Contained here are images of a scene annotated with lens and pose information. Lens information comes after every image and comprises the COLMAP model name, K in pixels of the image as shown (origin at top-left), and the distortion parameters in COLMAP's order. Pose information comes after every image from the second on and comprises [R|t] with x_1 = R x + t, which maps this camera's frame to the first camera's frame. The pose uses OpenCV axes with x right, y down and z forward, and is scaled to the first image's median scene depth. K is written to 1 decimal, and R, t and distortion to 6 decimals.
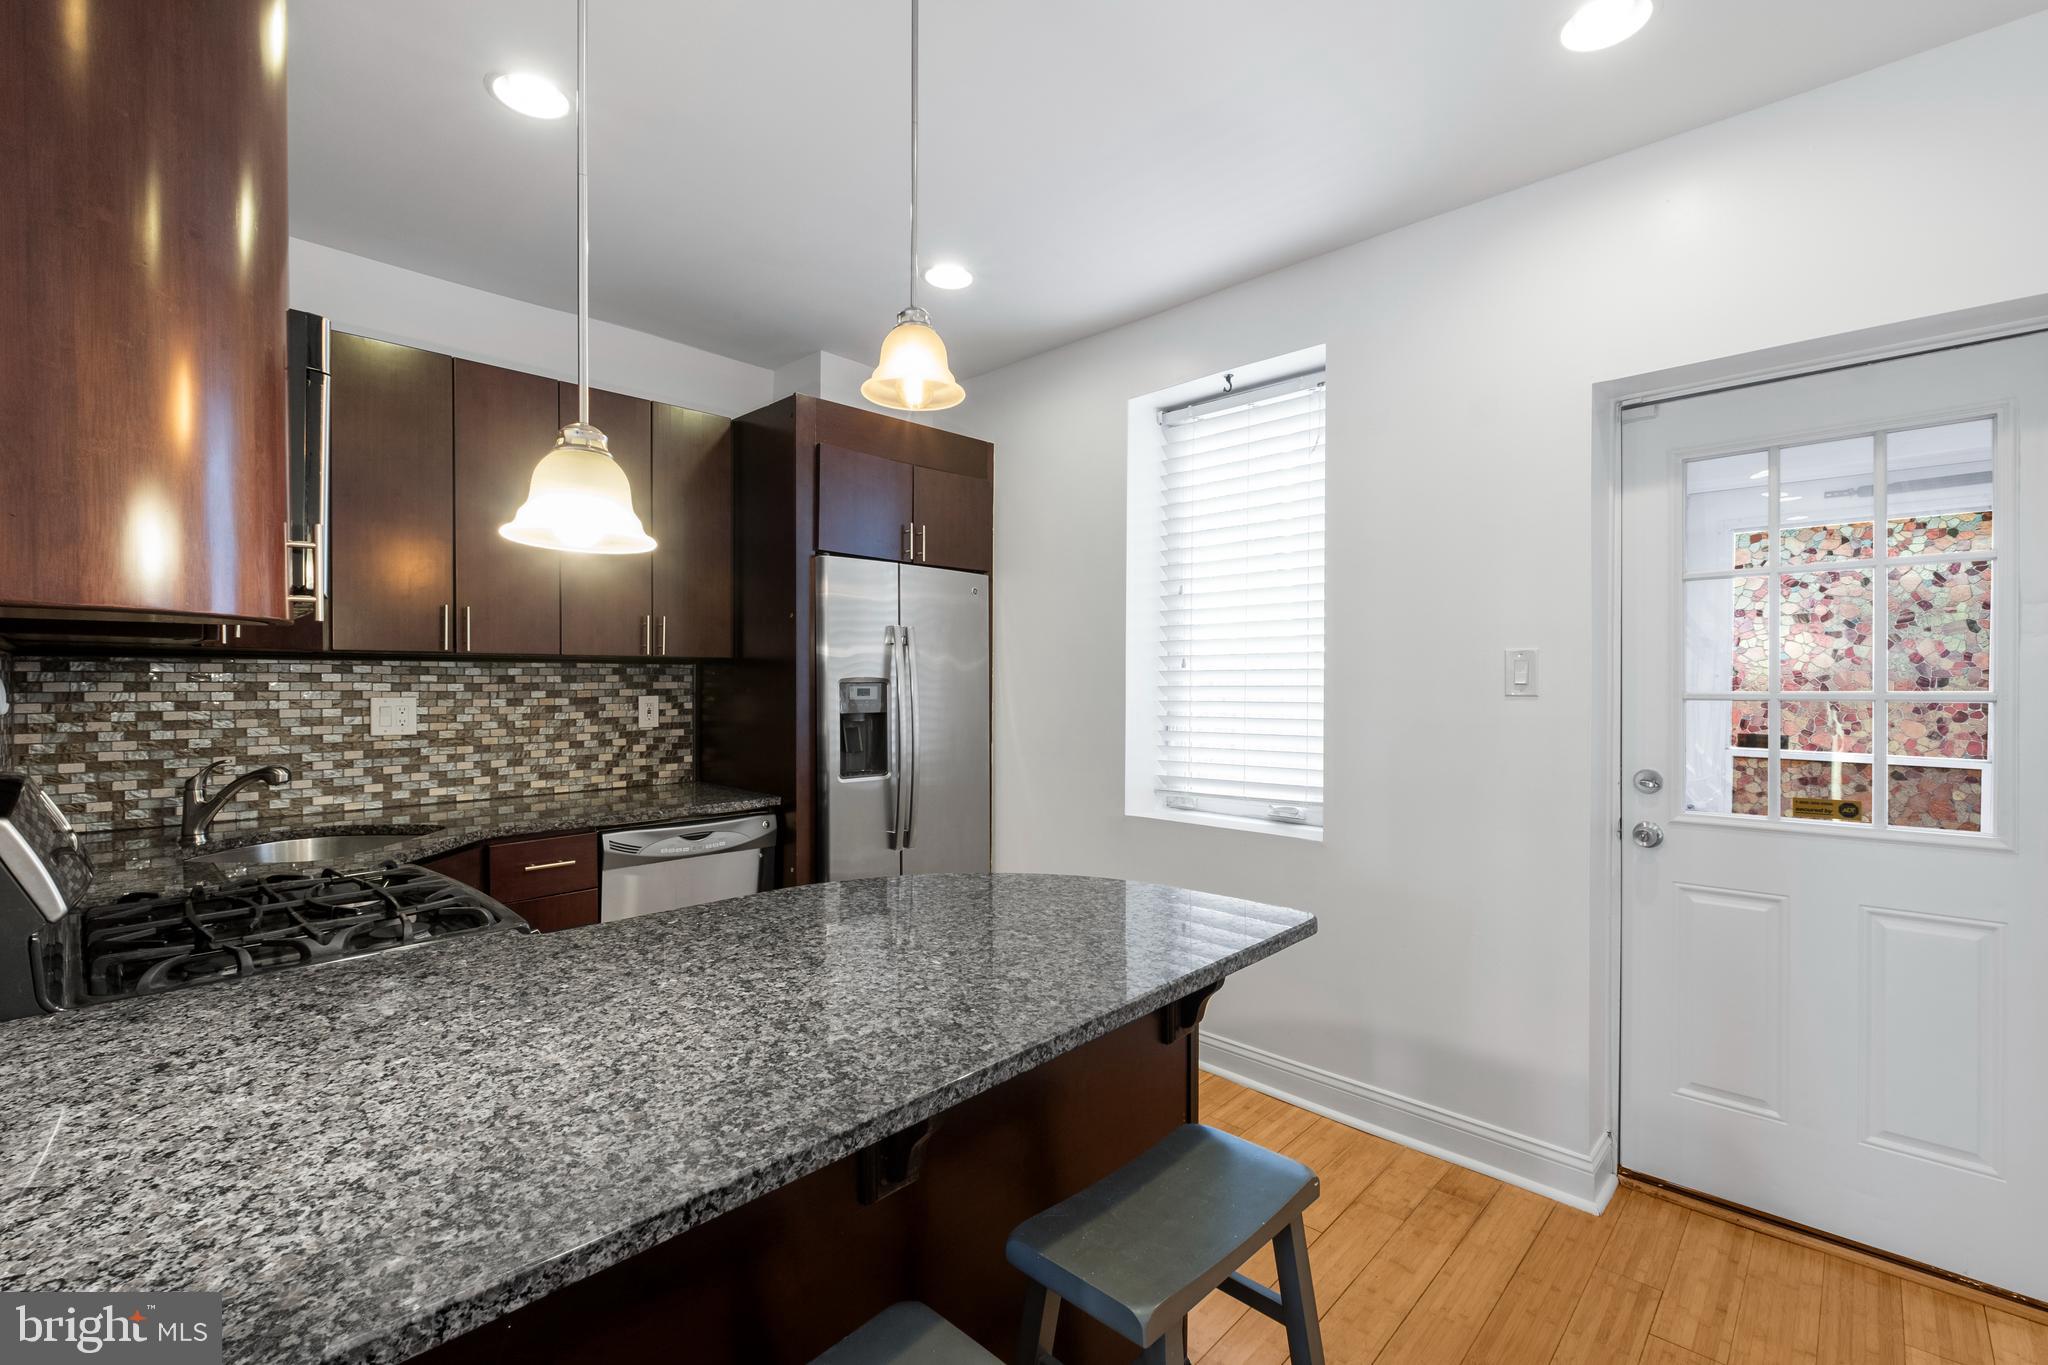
lens RADIAL K [[866.7, 0, 1067.2], [0, 866.7, 683.2], [0, 0, 1]] dist [-0.004325, -0.000803]
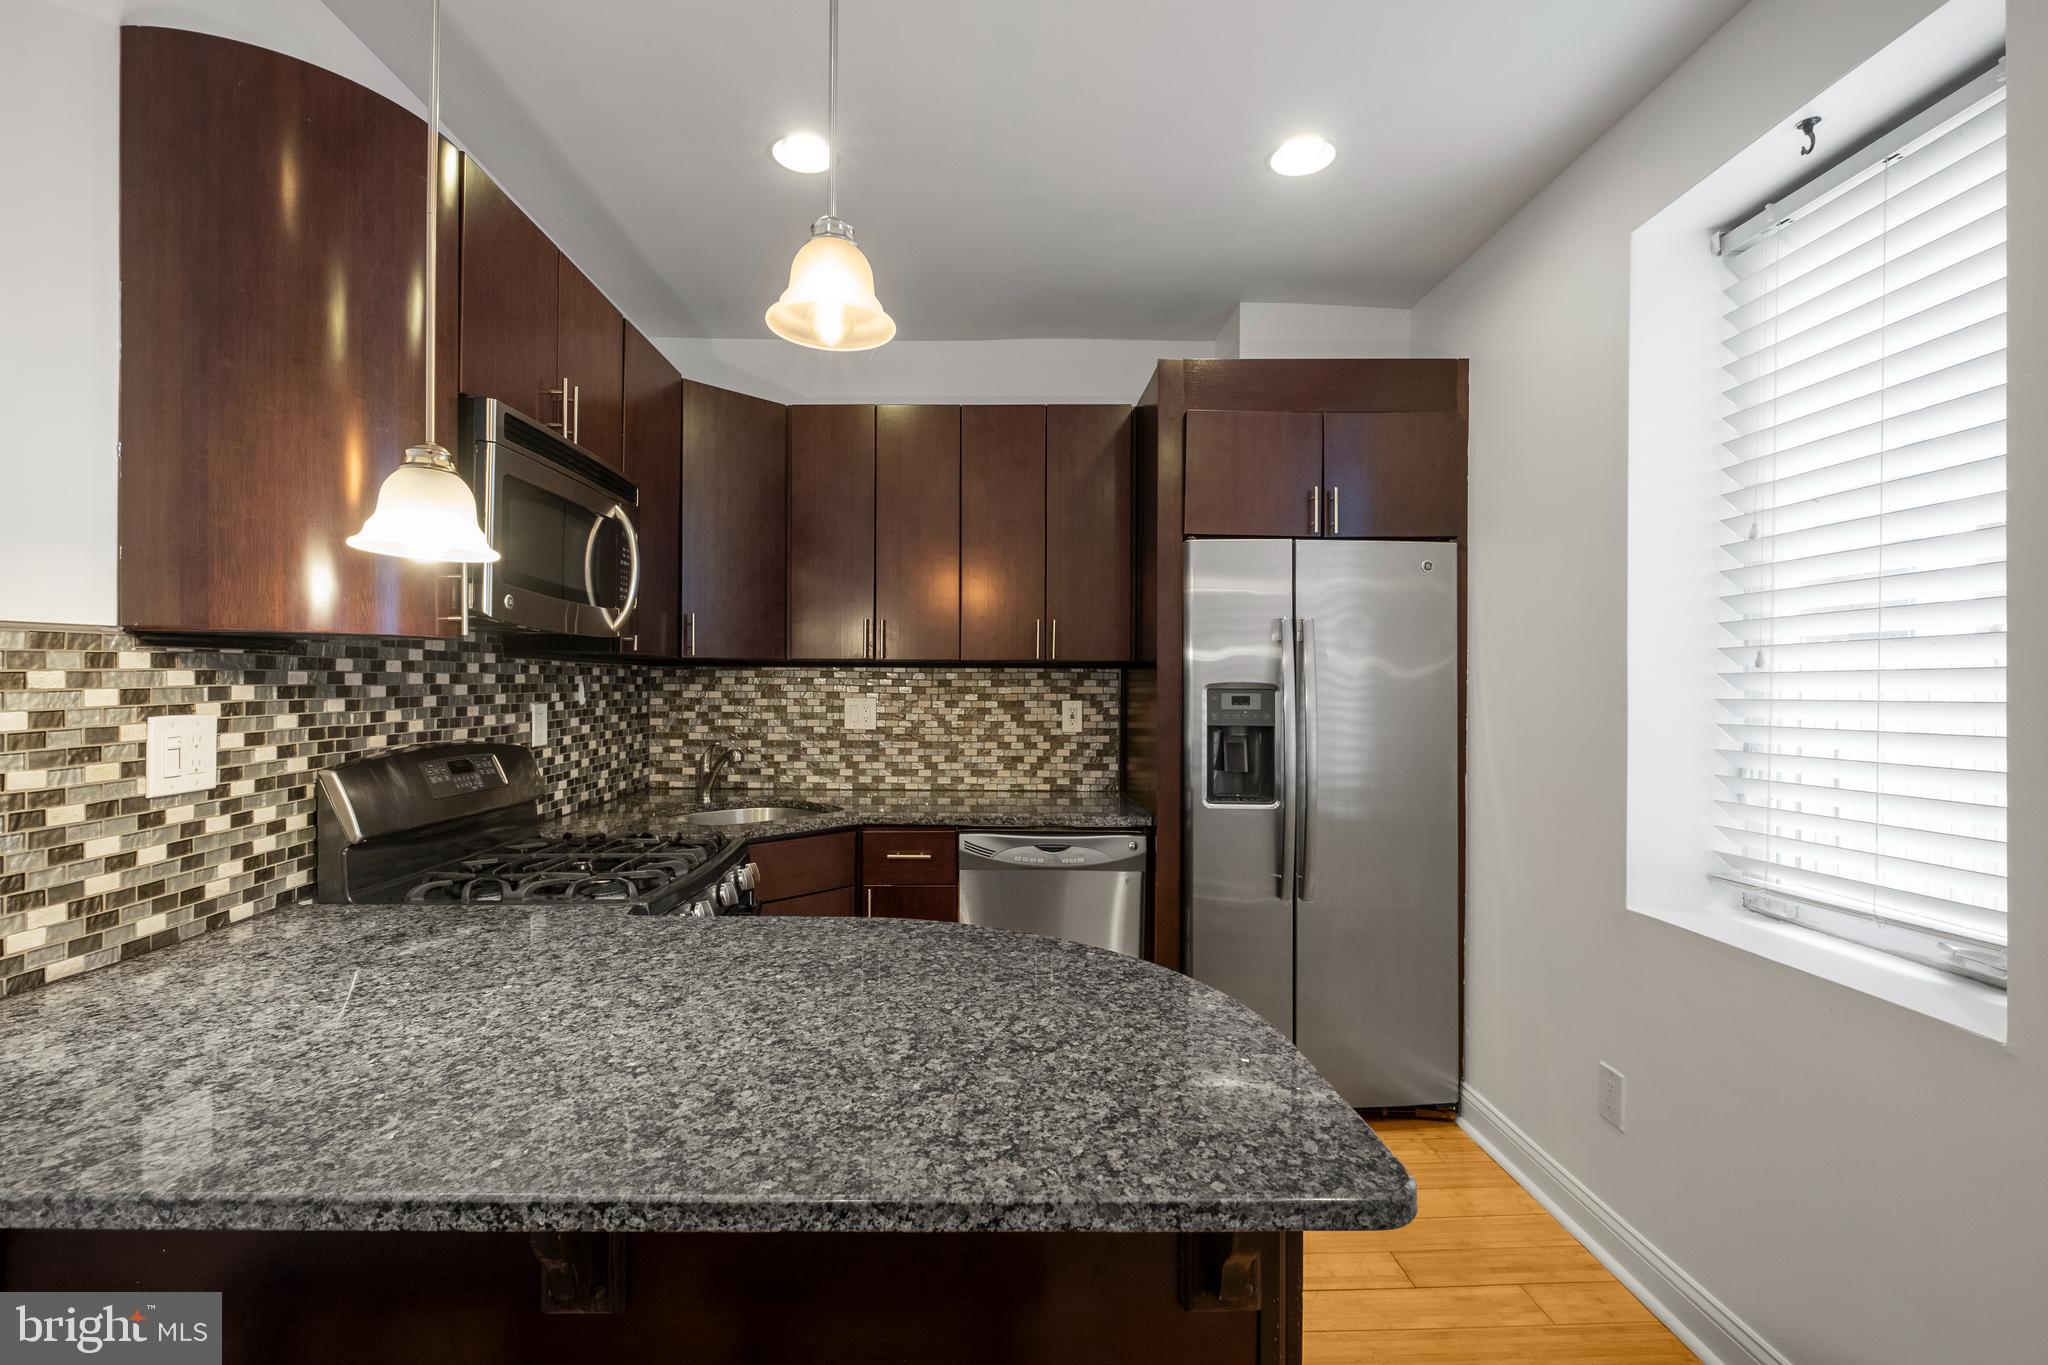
lens RADIAL K [[912.8, 0, 1015.2], [0, 912.8, 674.6], [0, 0, 1]] dist [-0.003352, -0.001262]
pose [[0.680438, -0.003386, -0.732798, 0.285465], [-0.008621, 0.999883, -0.012625, -0.001647], [0.732755, 0.014908, 0.680330, 0.286642]]
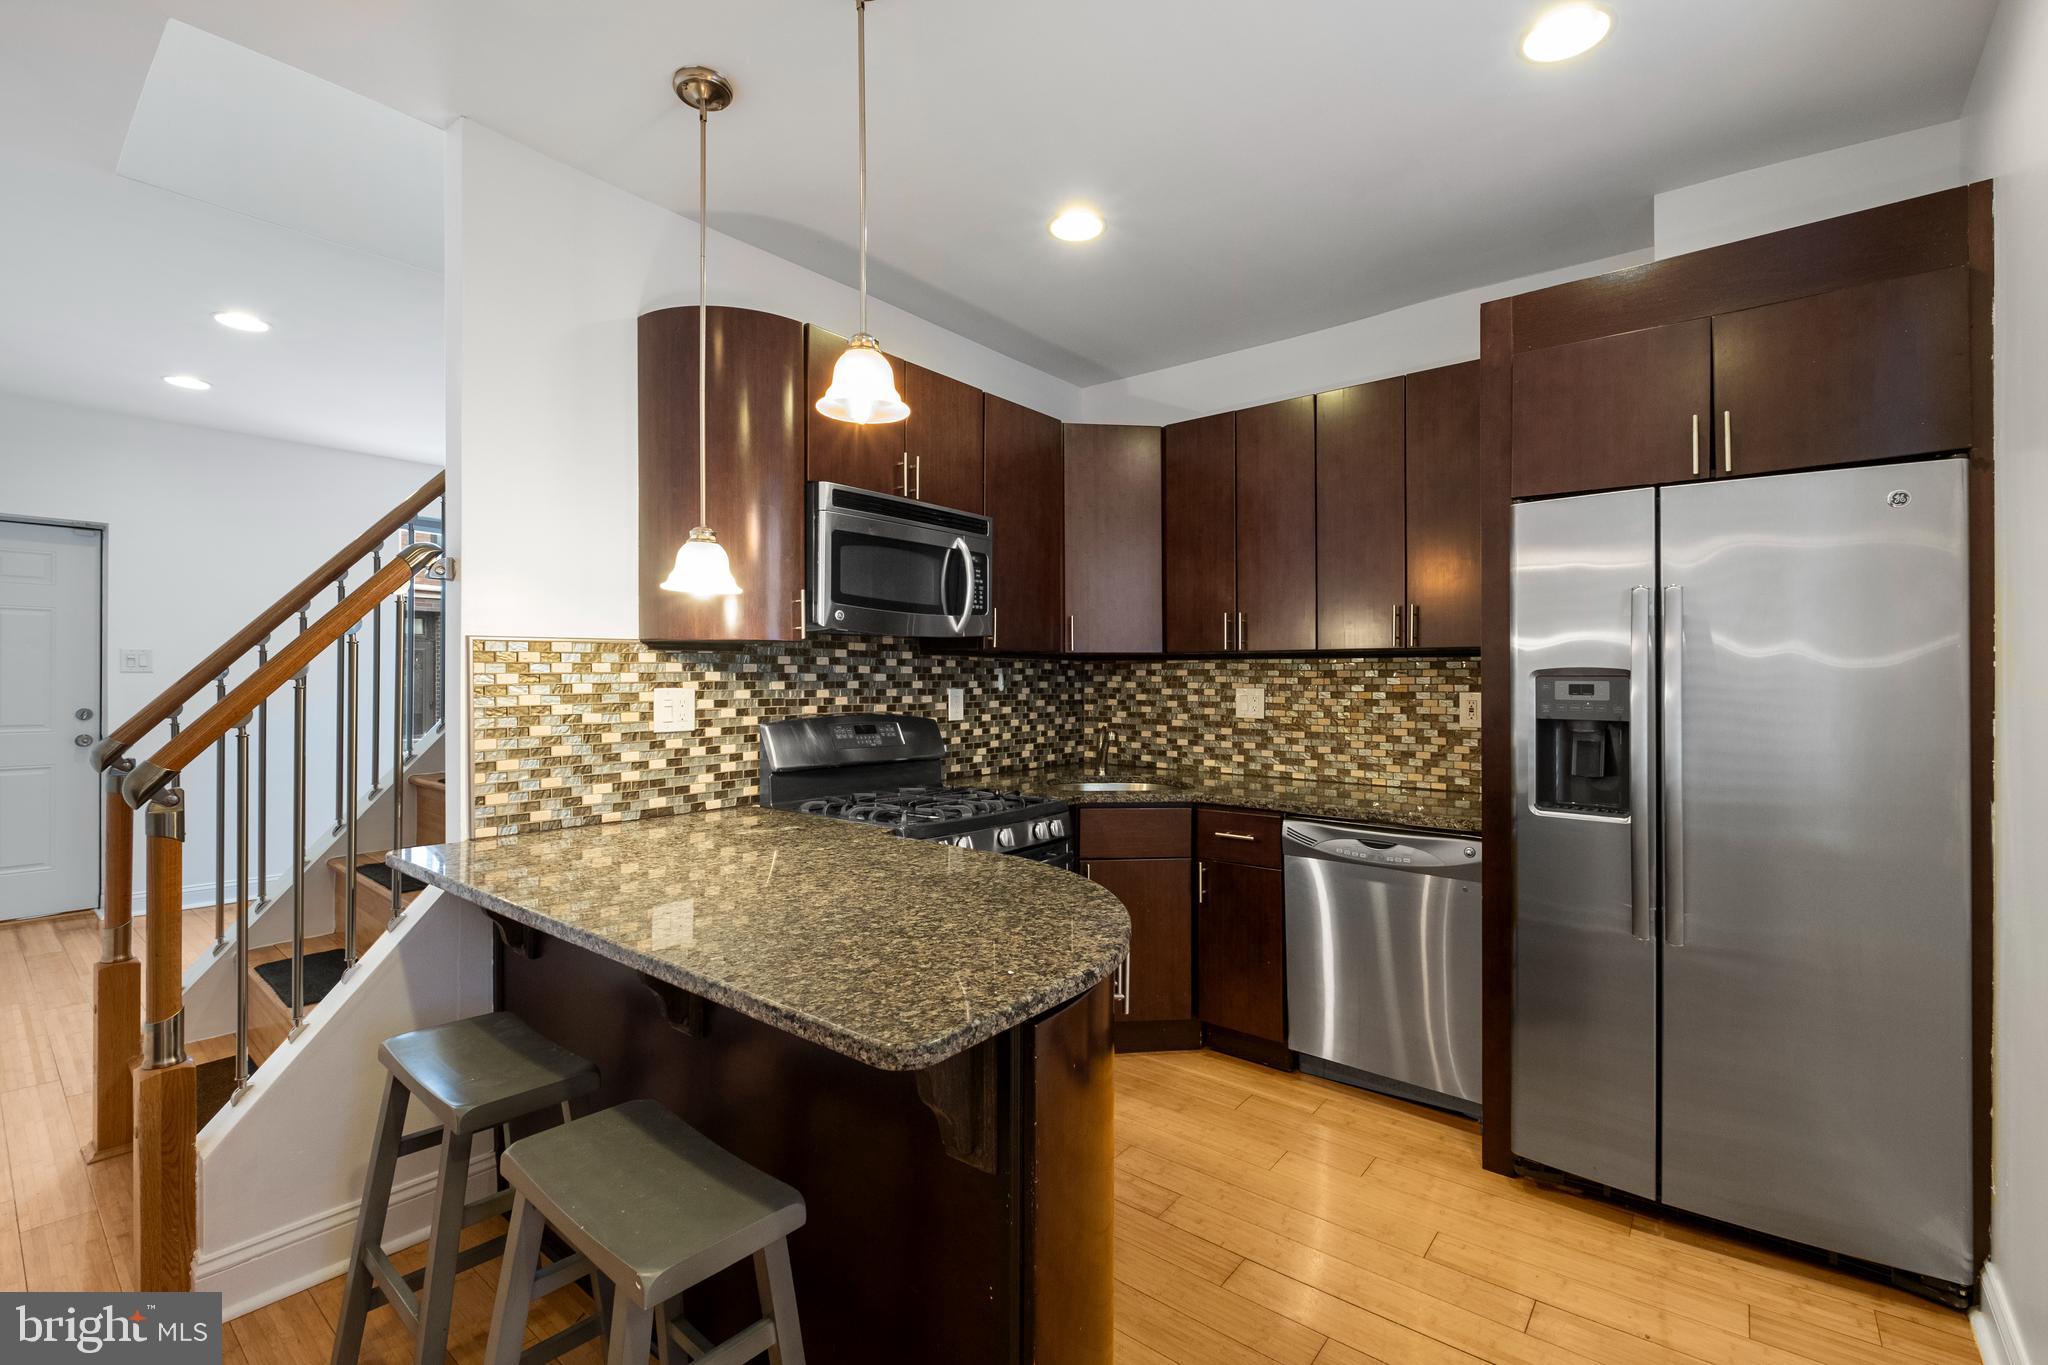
lens RADIAL K [[917.3, 0, 1032.6], [0, 917.3, 672.6], [0, 0, 1]] dist [-0.003619, -0.000864]
pose [[0.047855, -0.008462, -0.998818, 0.525211], [-0.008779, 0.999922, -0.008892, 0.008104], [0.998816, 0.009194, 0.047777, 0.600045]]
